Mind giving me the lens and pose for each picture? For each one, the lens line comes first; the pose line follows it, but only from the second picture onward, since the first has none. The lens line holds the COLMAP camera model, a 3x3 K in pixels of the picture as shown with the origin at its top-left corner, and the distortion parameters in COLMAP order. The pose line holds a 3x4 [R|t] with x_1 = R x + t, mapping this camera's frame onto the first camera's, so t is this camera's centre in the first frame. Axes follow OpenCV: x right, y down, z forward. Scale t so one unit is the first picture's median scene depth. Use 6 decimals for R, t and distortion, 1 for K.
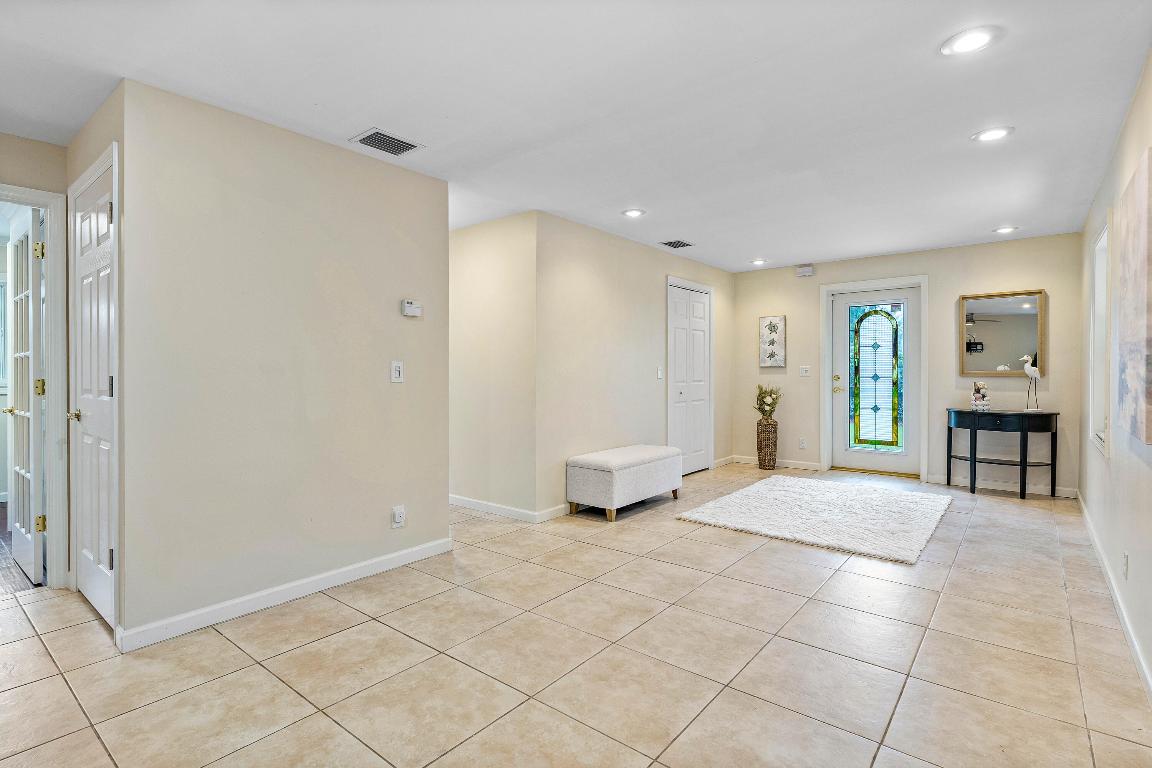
lens RADIAL K [[556.2, 0, 575.1], [0, 556.2, 371.6], [0, 0, 1]] dist [0.000188, -0.000279]
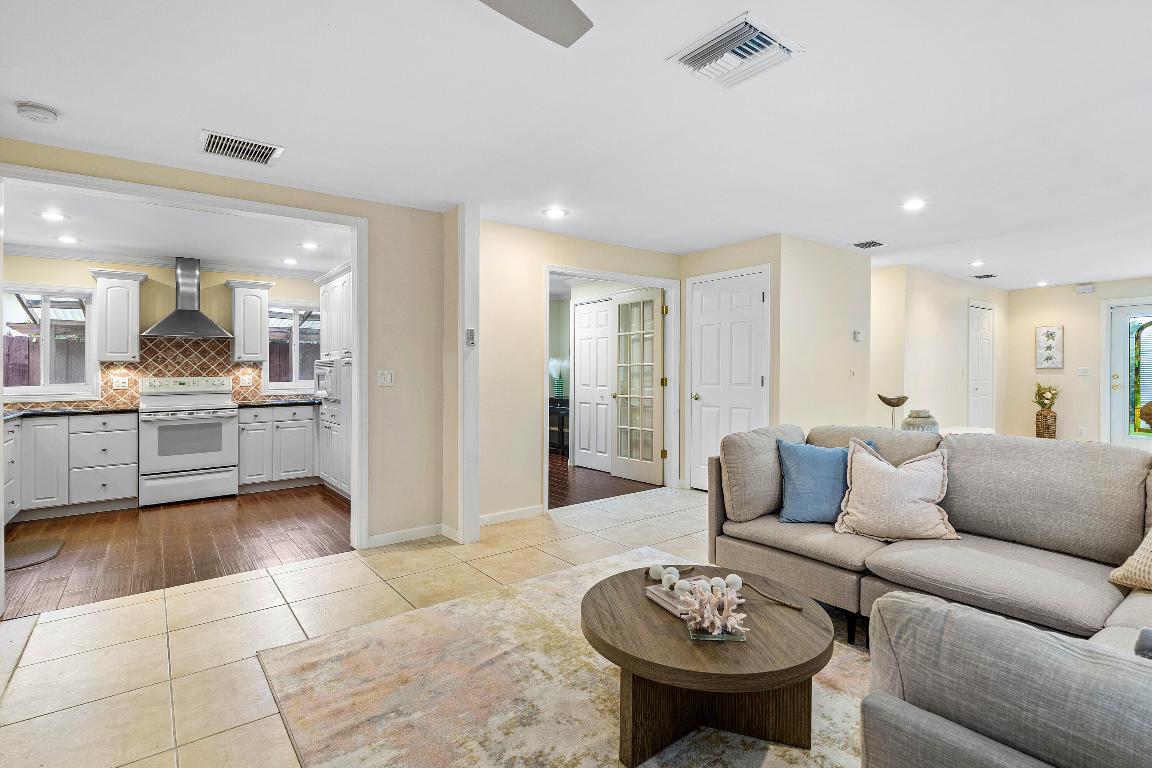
lens RADIAL K [[556.2, 0, 575.1], [0, 556.2, 371.6], [0, 0, 1]] dist [0.000188, -0.000279]
pose [[0.973125, -0.000934, -0.230278, -0.396484], [0.001636, 0.999995, 0.002857, -0.006000], [0.230274, -0.003157, 0.973121, -0.443596]]
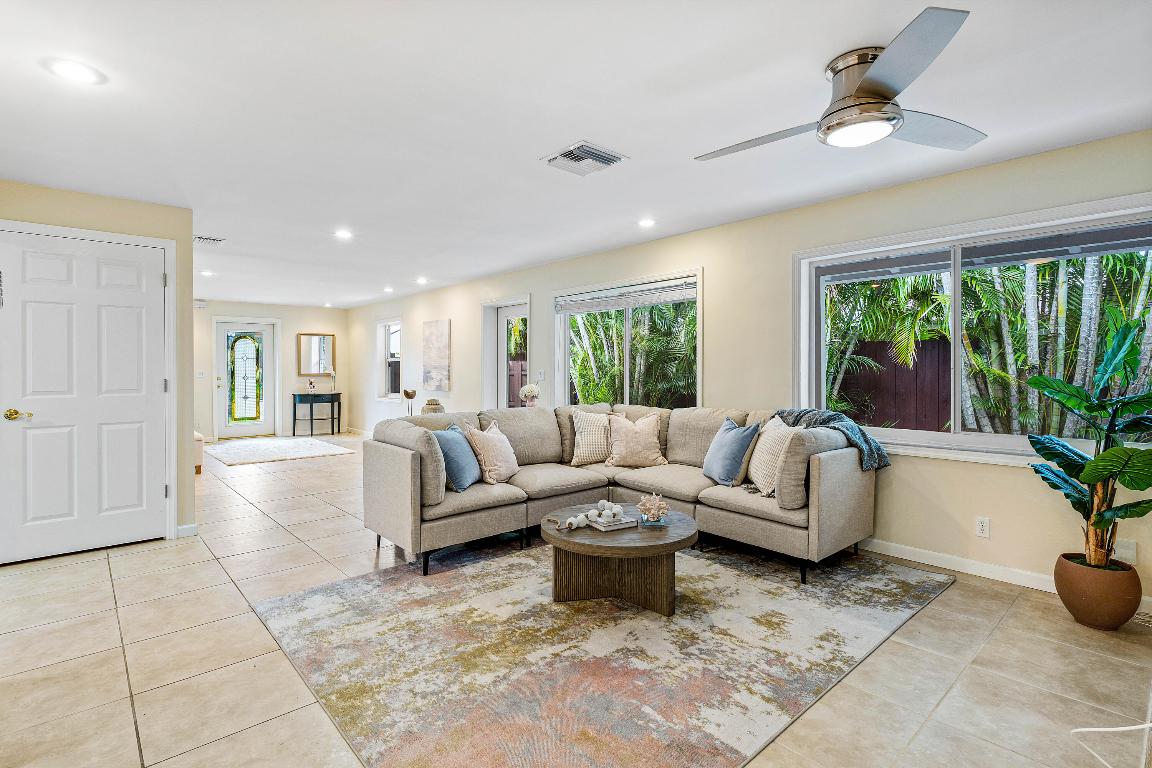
lens RADIAL K [[556.2, 0, 575.1], [0, 556.2, 371.6], [0, 0, 1]] dist [0.000188, -0.000279]
pose [[0.153182, -0.001248, 0.988197, -0.869596], [0.004511, 0.999990, 0.000564, -0.003470], [-0.988188, 0.004372, 0.153186, -0.170116]]
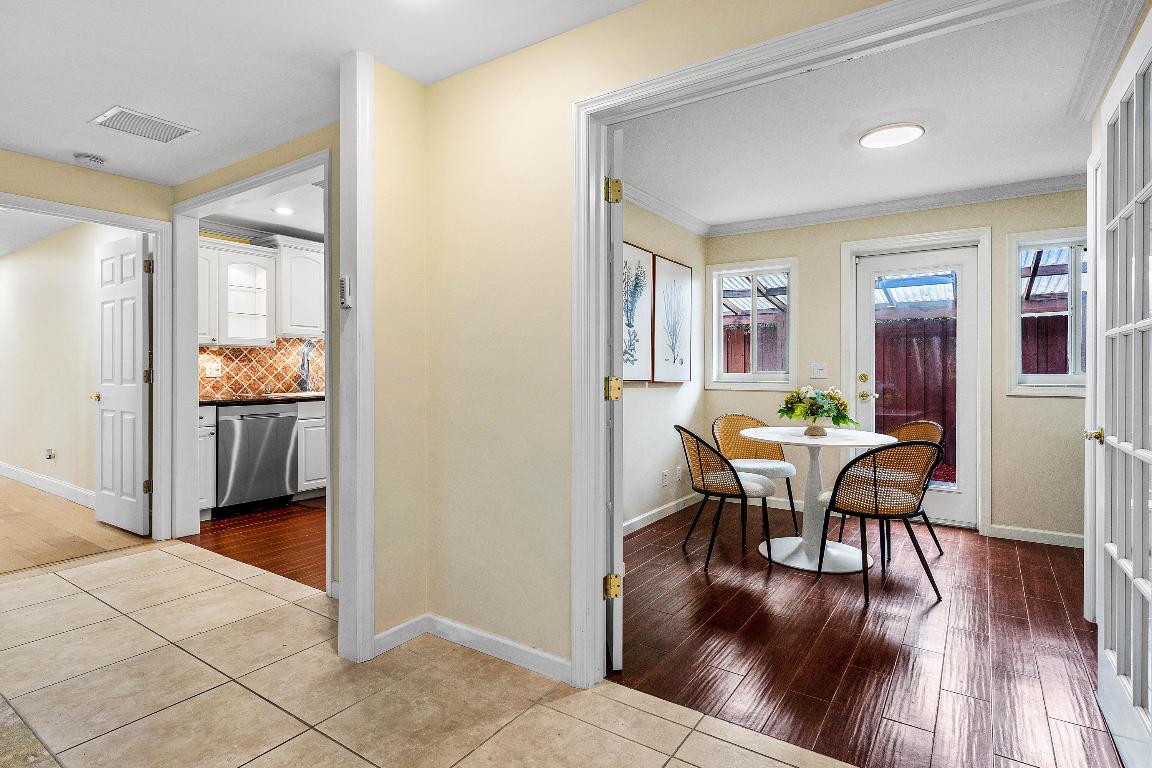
lens RADIAL K [[591.7, 0, 573.7], [0, 591.7, 358.0], [0, 0, 1]] dist [0.021839, 0.000217]
pose [[0.082646, -0.001825, -0.996577, -0.266573], [-0.002849, 0.999994, -0.002068, -0.001189], [0.996575, 0.003010, 0.082640, 0.248990]]
